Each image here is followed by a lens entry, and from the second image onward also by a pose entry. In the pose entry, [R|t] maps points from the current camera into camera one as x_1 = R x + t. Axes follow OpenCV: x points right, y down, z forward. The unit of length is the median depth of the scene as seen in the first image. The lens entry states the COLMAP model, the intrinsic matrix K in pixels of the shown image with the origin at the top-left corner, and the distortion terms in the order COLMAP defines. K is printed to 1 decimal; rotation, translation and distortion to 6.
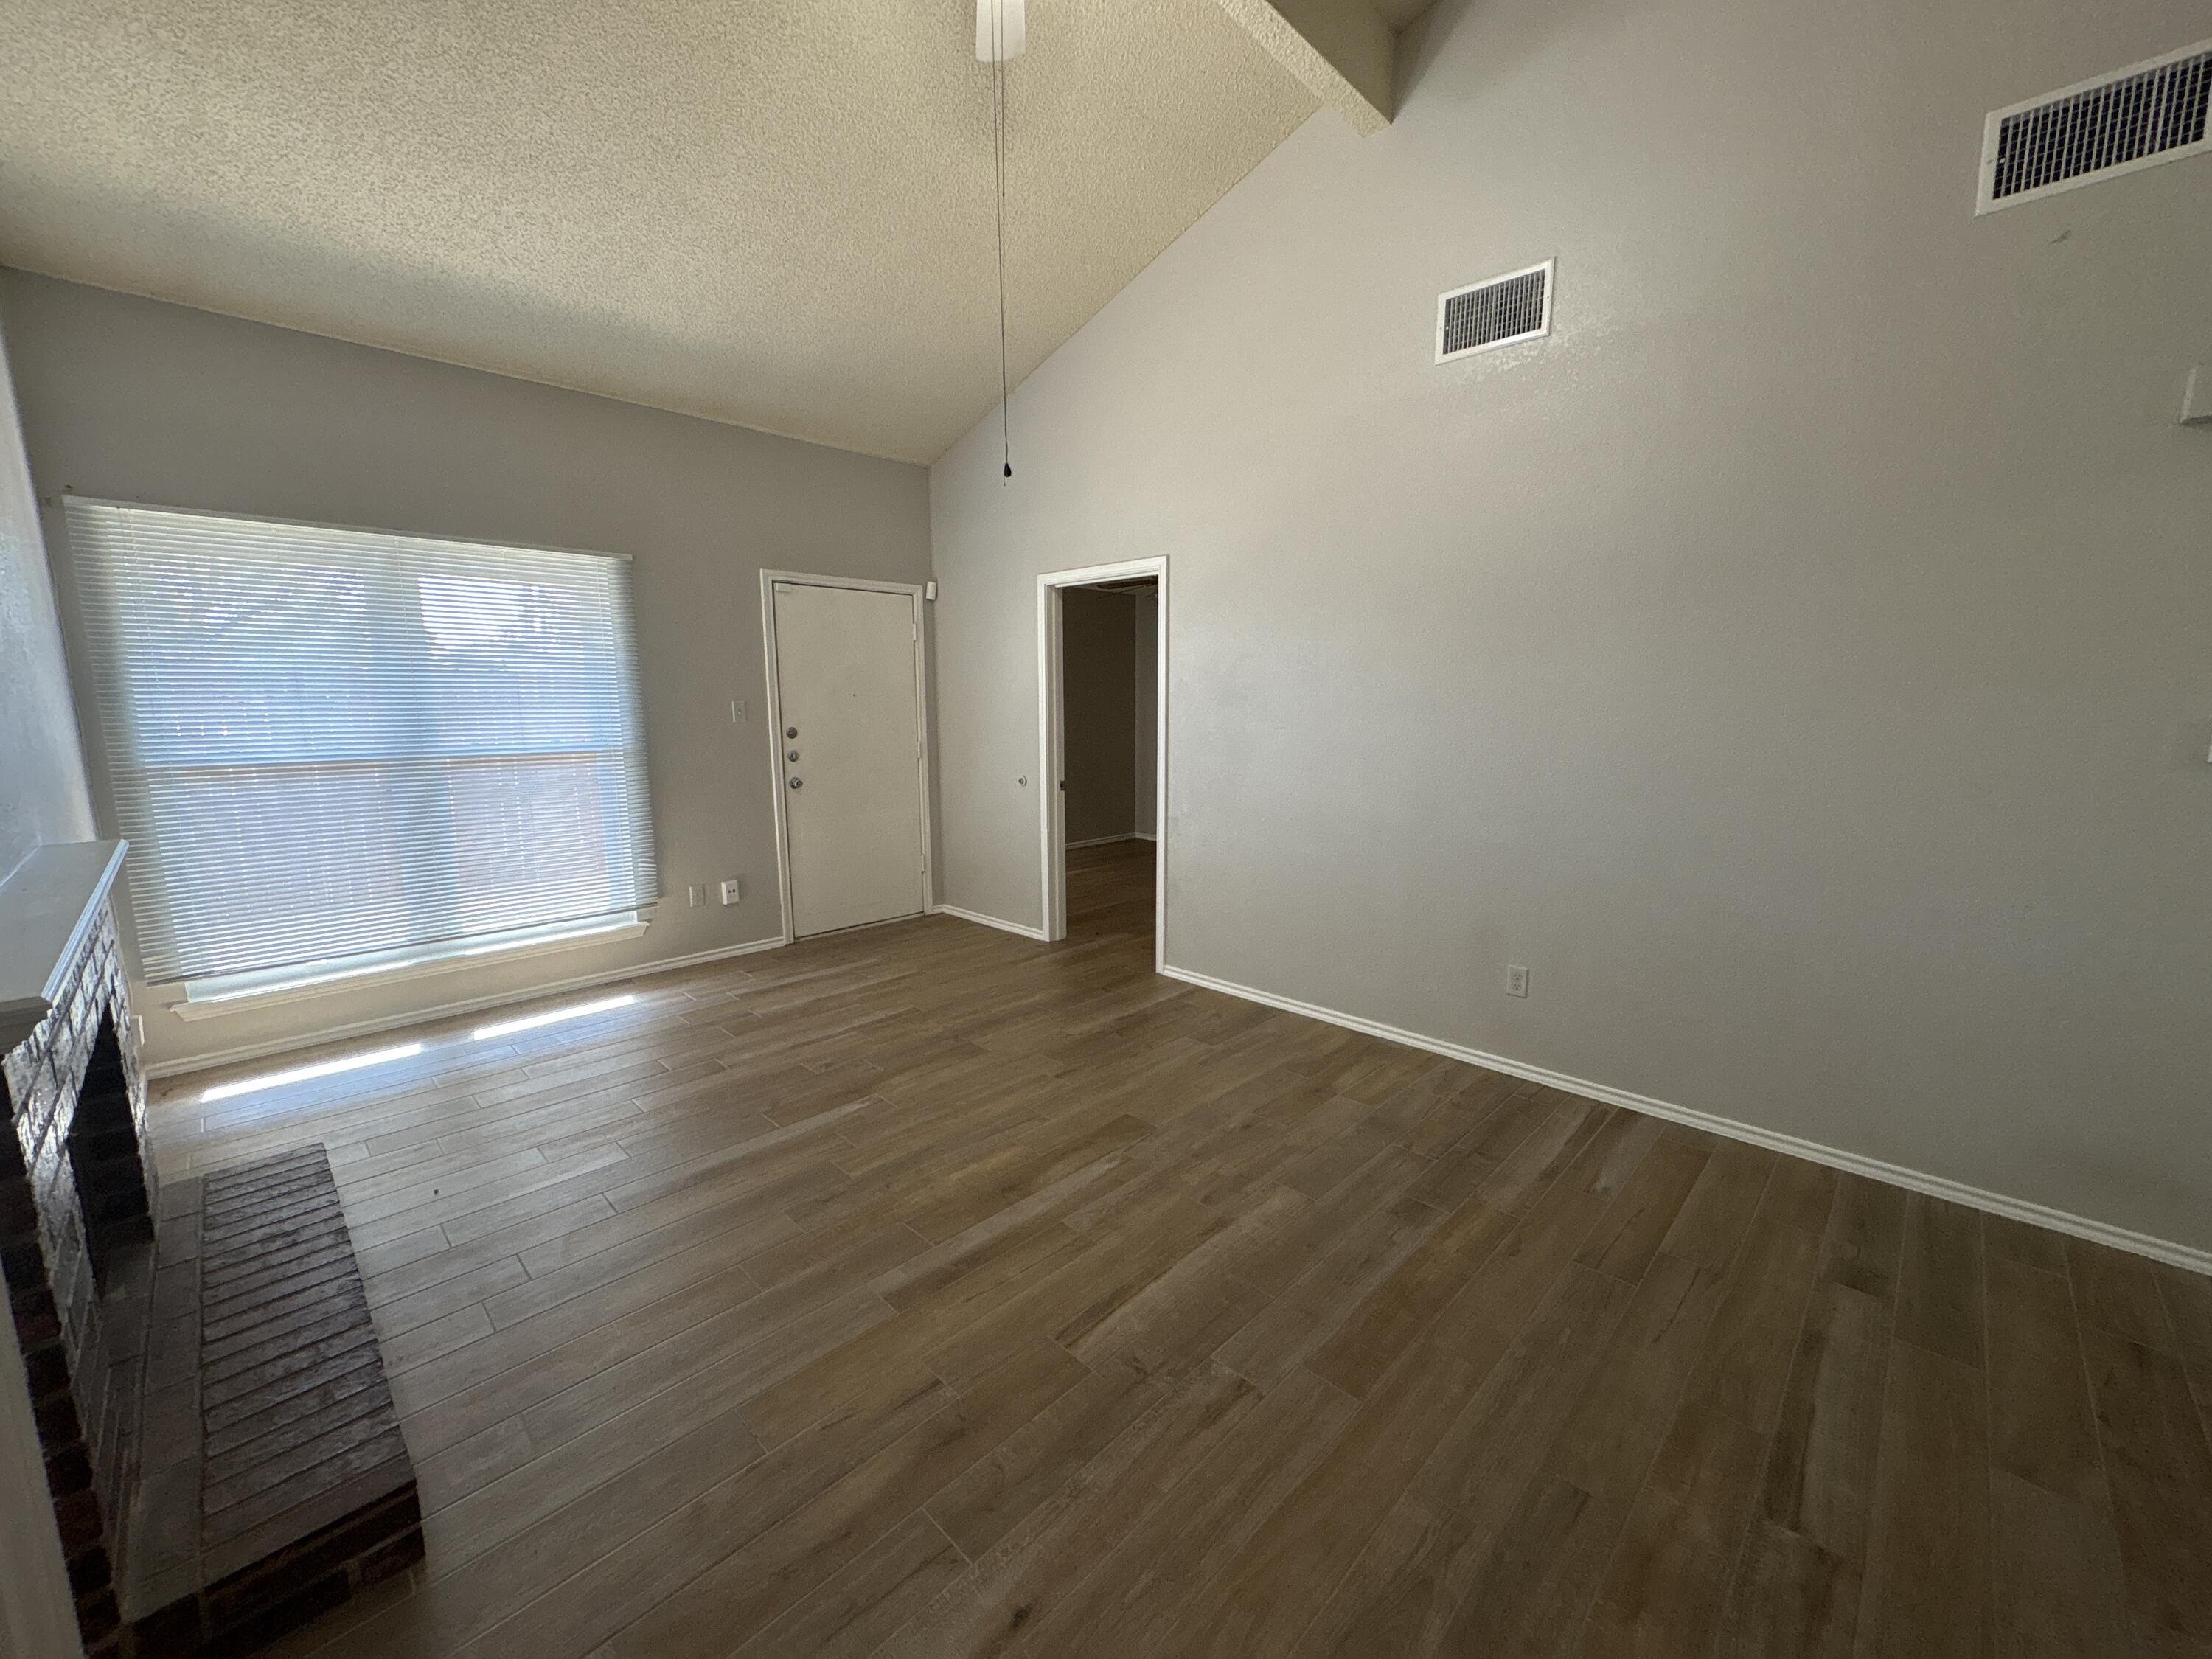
lens RADIAL K [[876.0, 0, 1107.2], [0, 876.0, 825.9], [0, 0, 1]] dist [-0.008427, -0.000512]
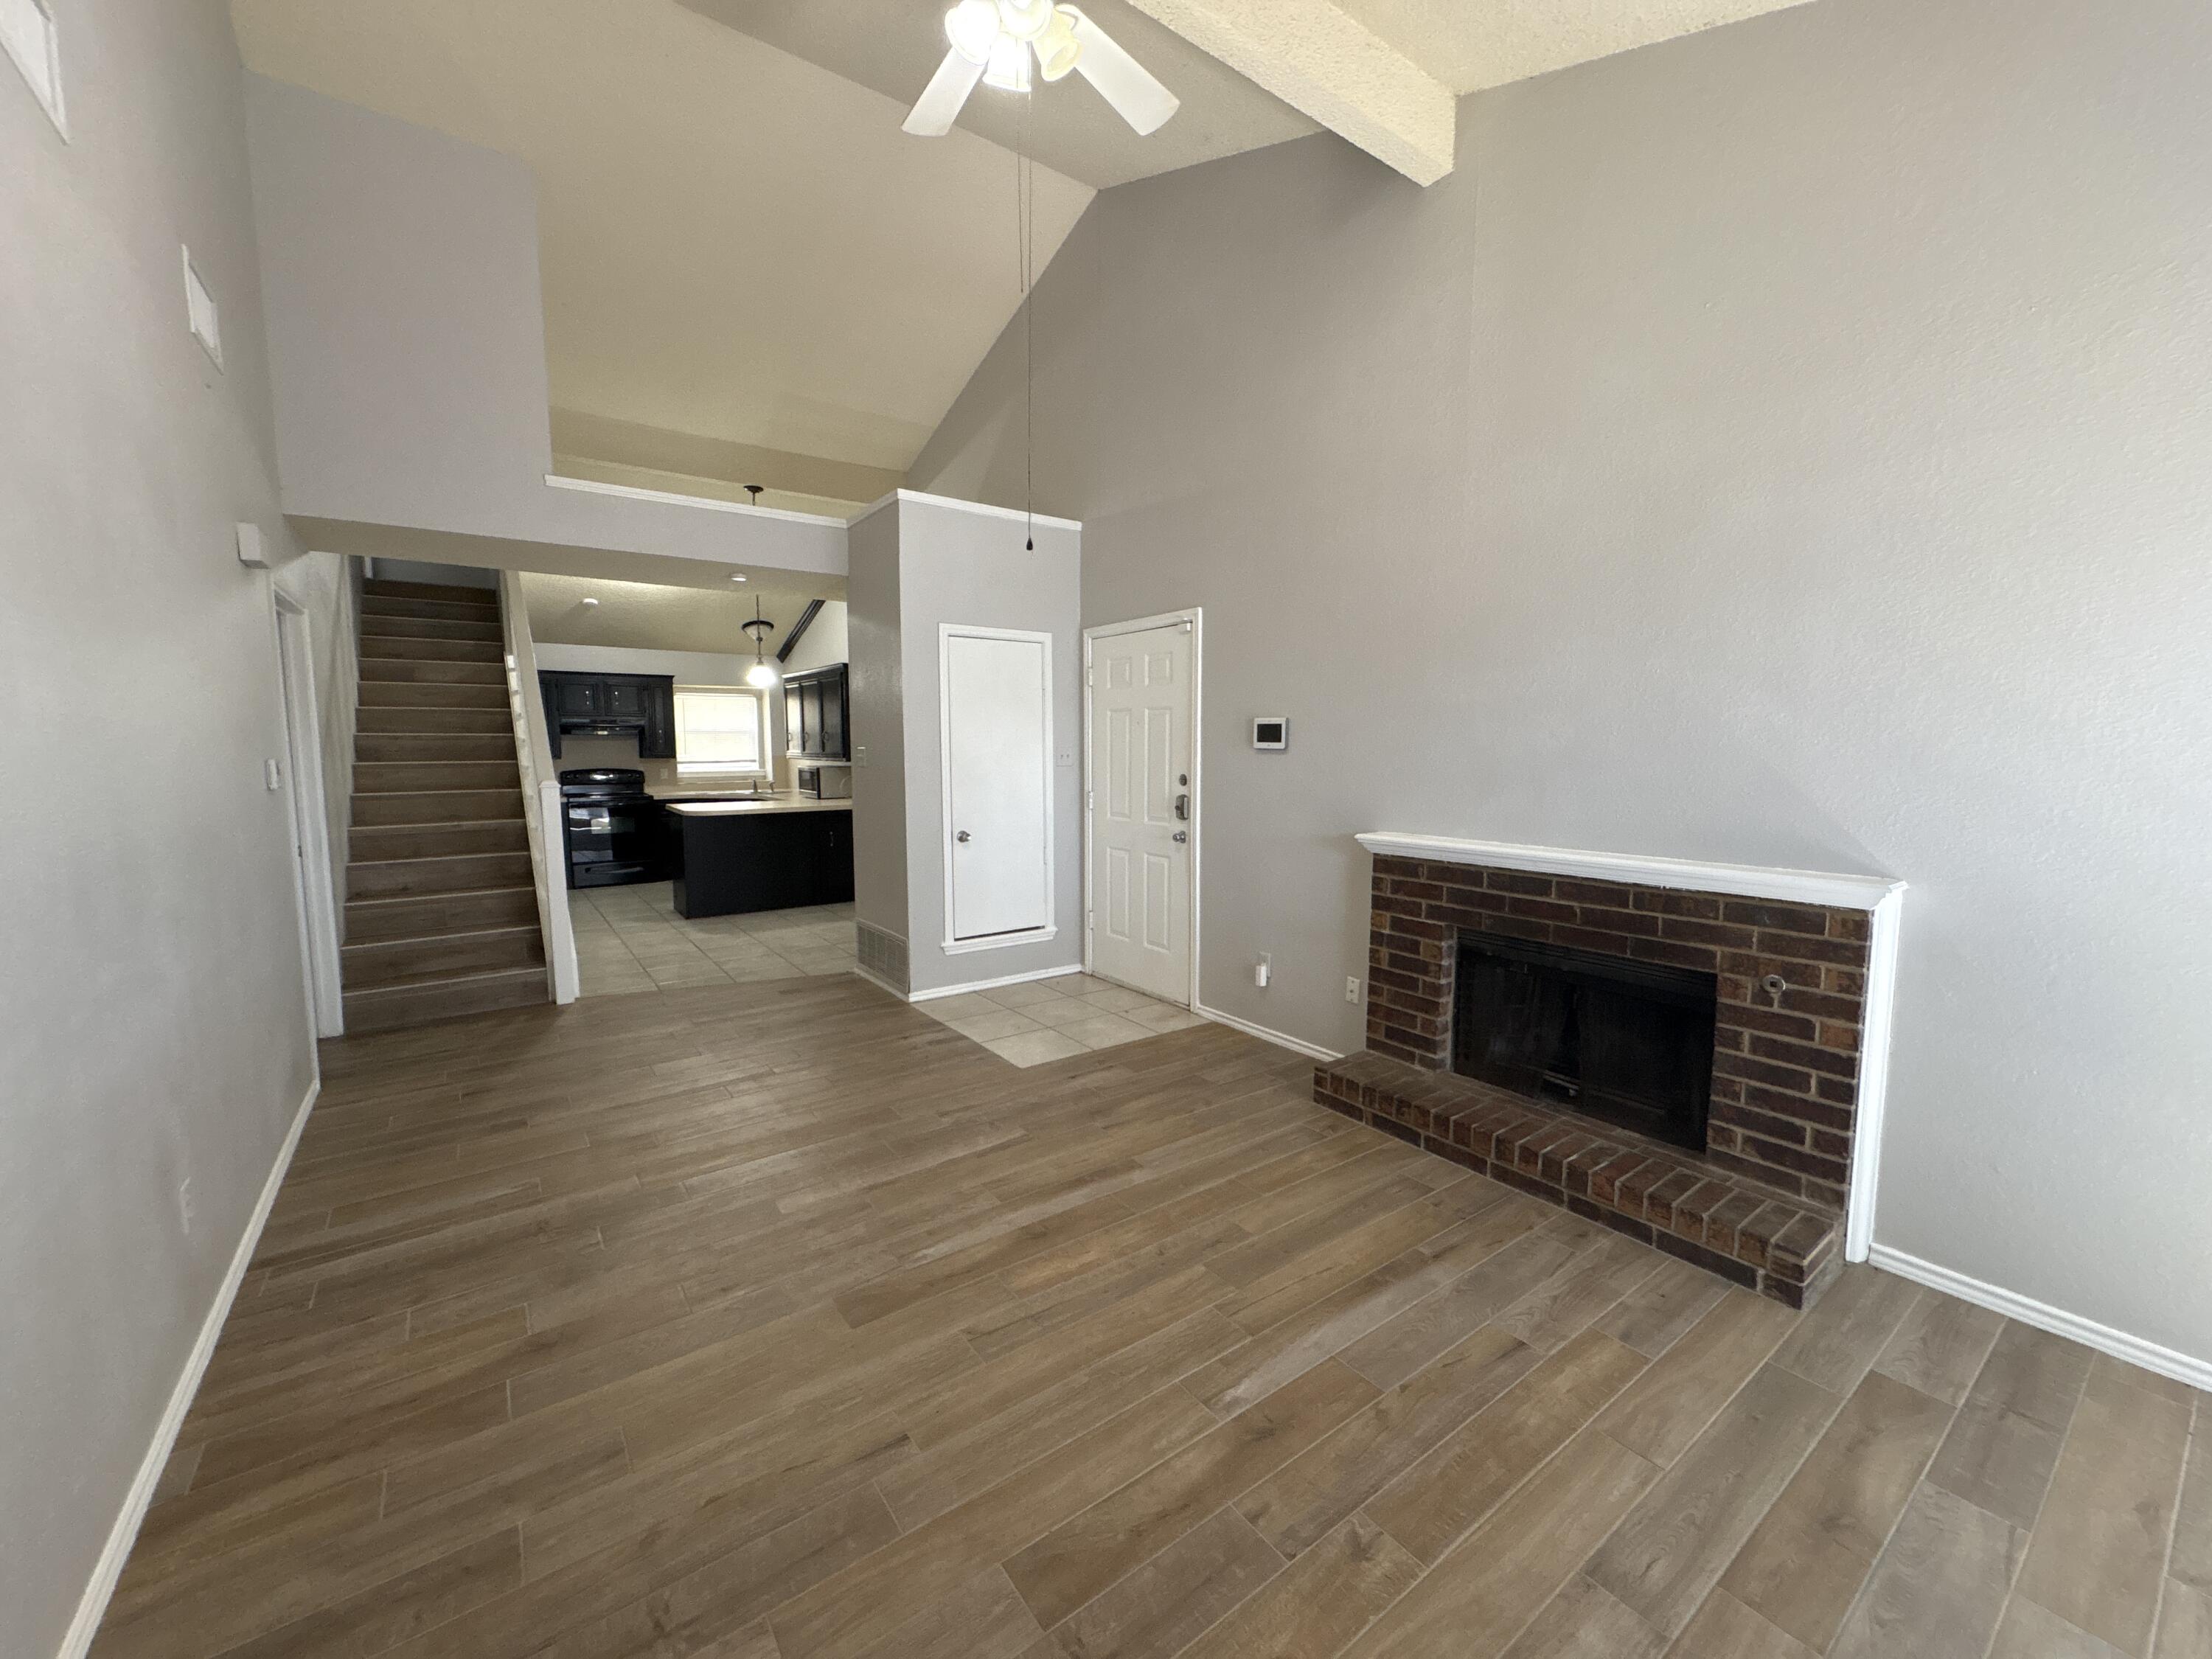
lens RADIAL K [[876.0, 0, 1104.2], [0, 876.0, 824.5], [0, 0, 1]] dist [-0.008427, -0.000512]
pose [[-0.985506, -0.016837, 0.168804, -0.334699], [0.023595, 0.971786, 0.234682, -0.266748], [-0.167992, 0.235264, -0.957303, 1.772457]]
